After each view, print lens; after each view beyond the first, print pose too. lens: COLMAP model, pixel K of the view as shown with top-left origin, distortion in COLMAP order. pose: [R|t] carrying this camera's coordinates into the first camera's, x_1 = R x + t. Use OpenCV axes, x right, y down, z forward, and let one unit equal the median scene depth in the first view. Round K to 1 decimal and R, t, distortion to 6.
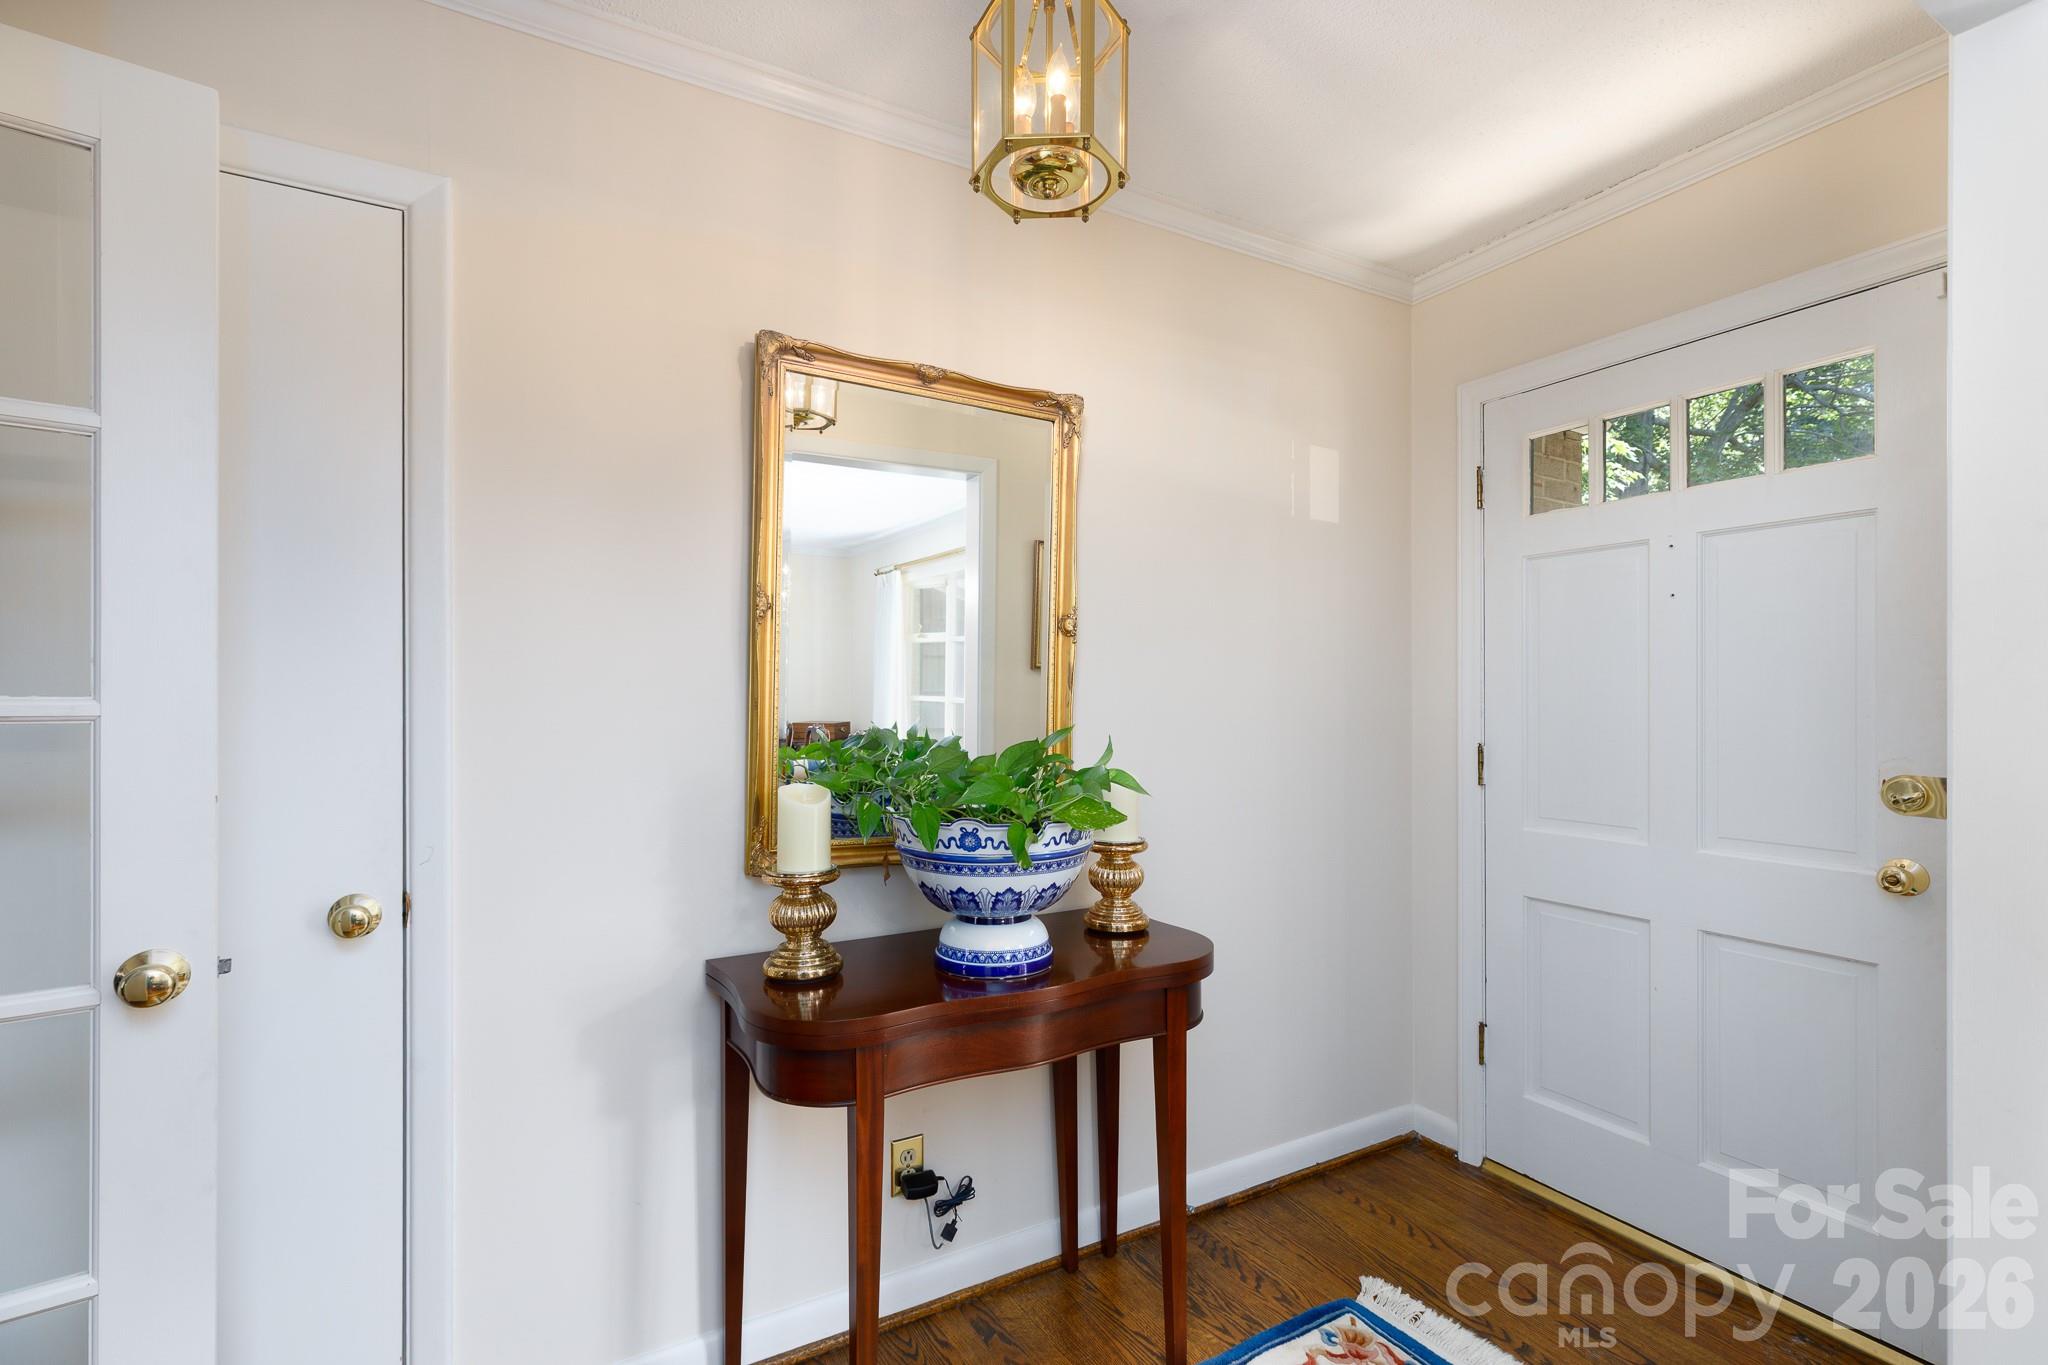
lens RADIAL K [[915.9, 0, 1030.6], [0, 915.9, 702.0], [0, 0, 1]] dist [0.004886, 0.000087]
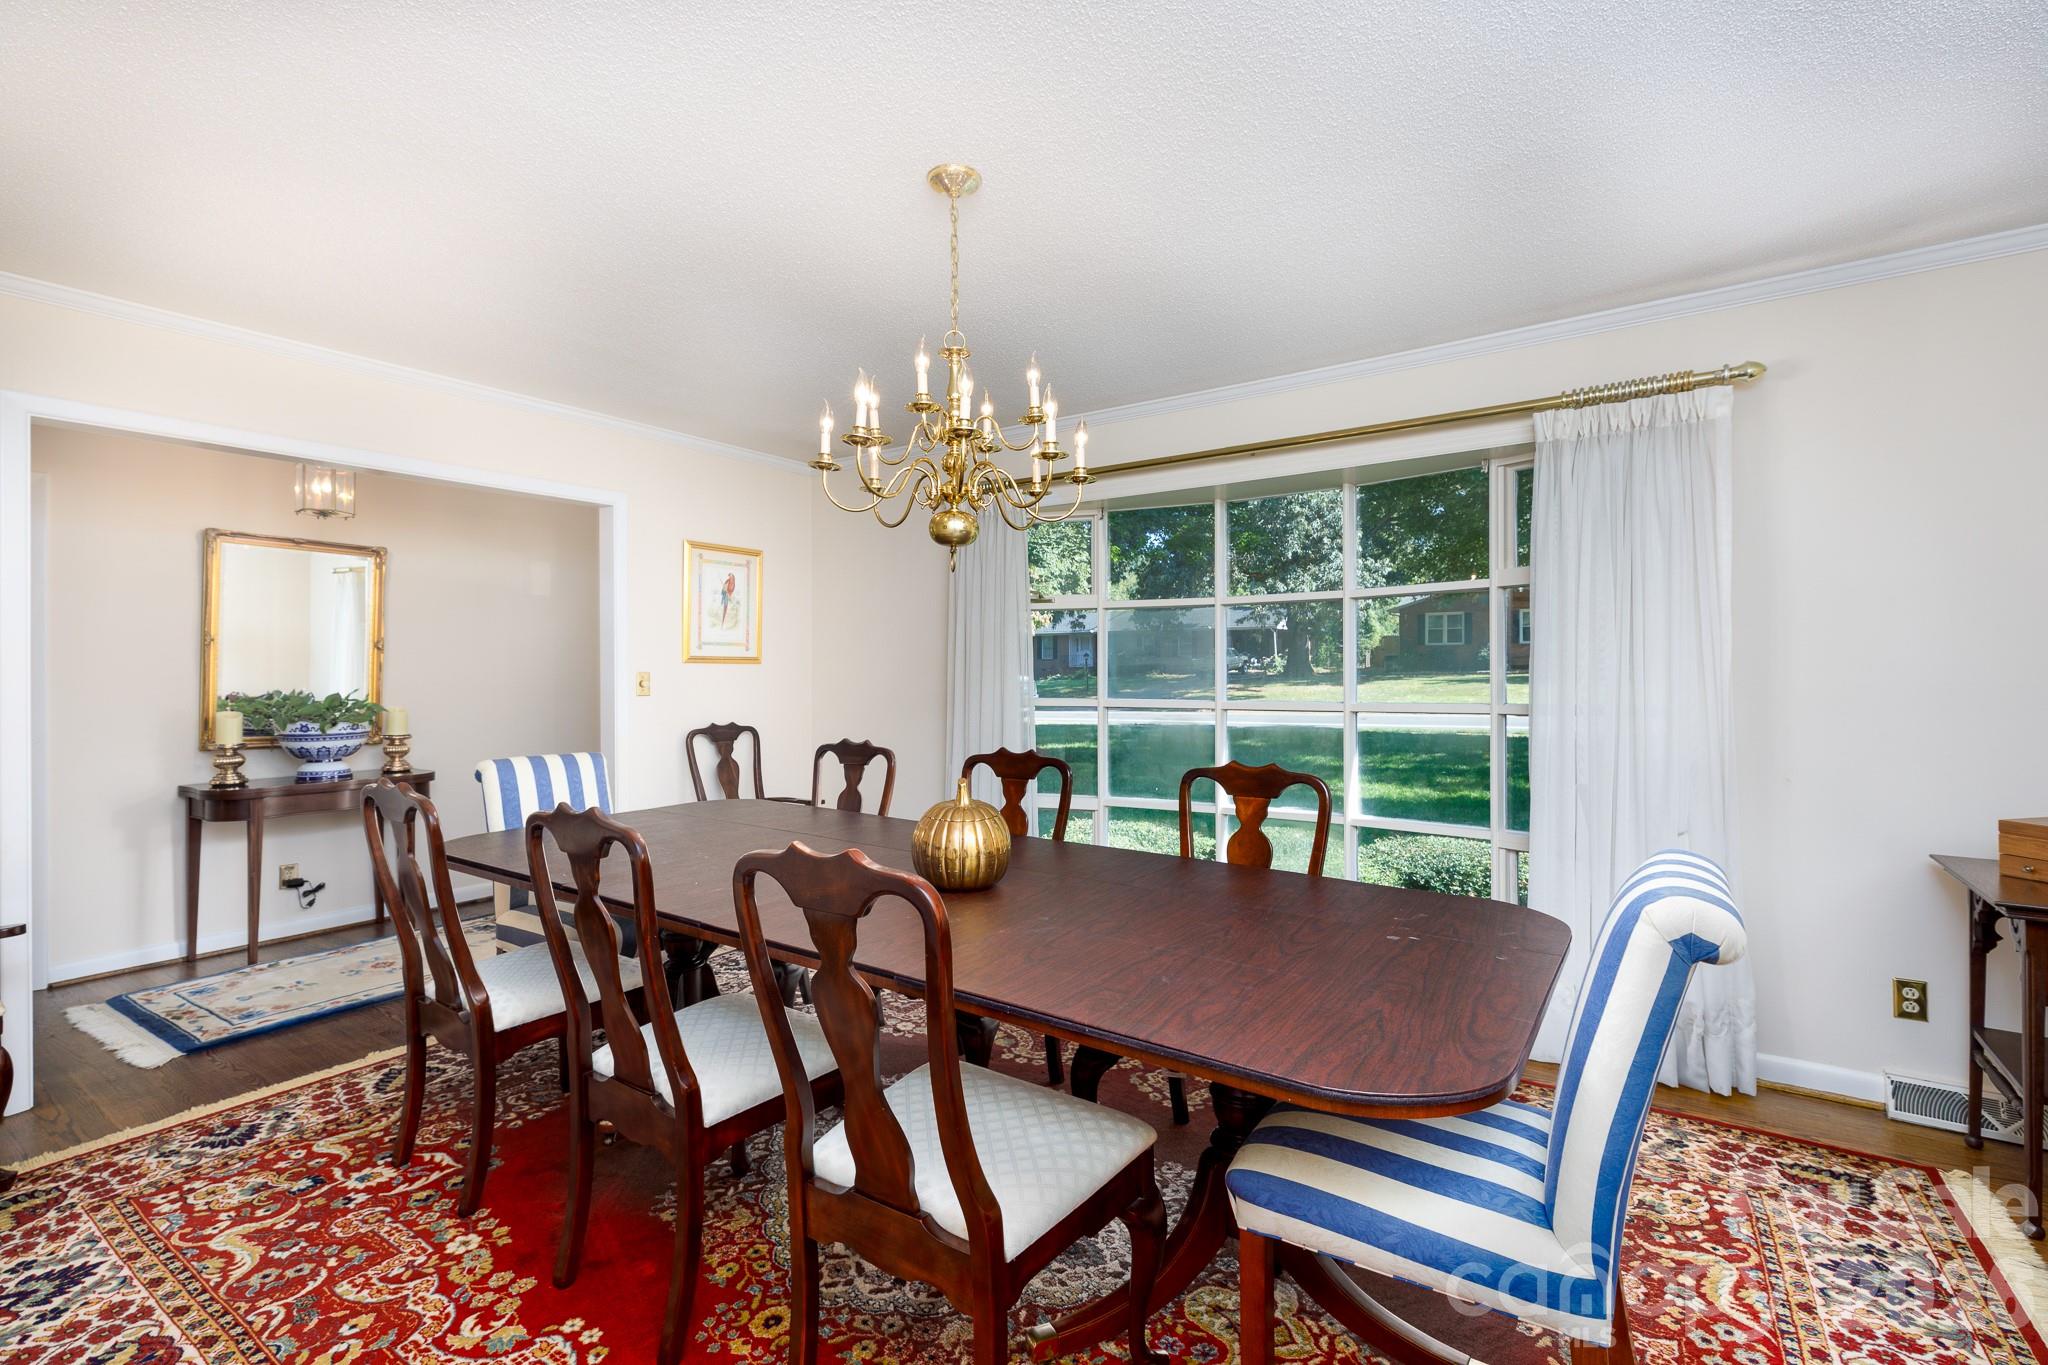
lens RADIAL K [[915.9, 0, 1021.7], [0, 915.9, 662.8], [0, 0, 1]] dist [0.004886, 0.000087]
pose [[0.909857, -0.000505, 0.414923, 0.691141], [0.003939, 0.999965, -0.007422, -0.017255], [-0.414904, 0.008387, 0.909826, -2.221950]]
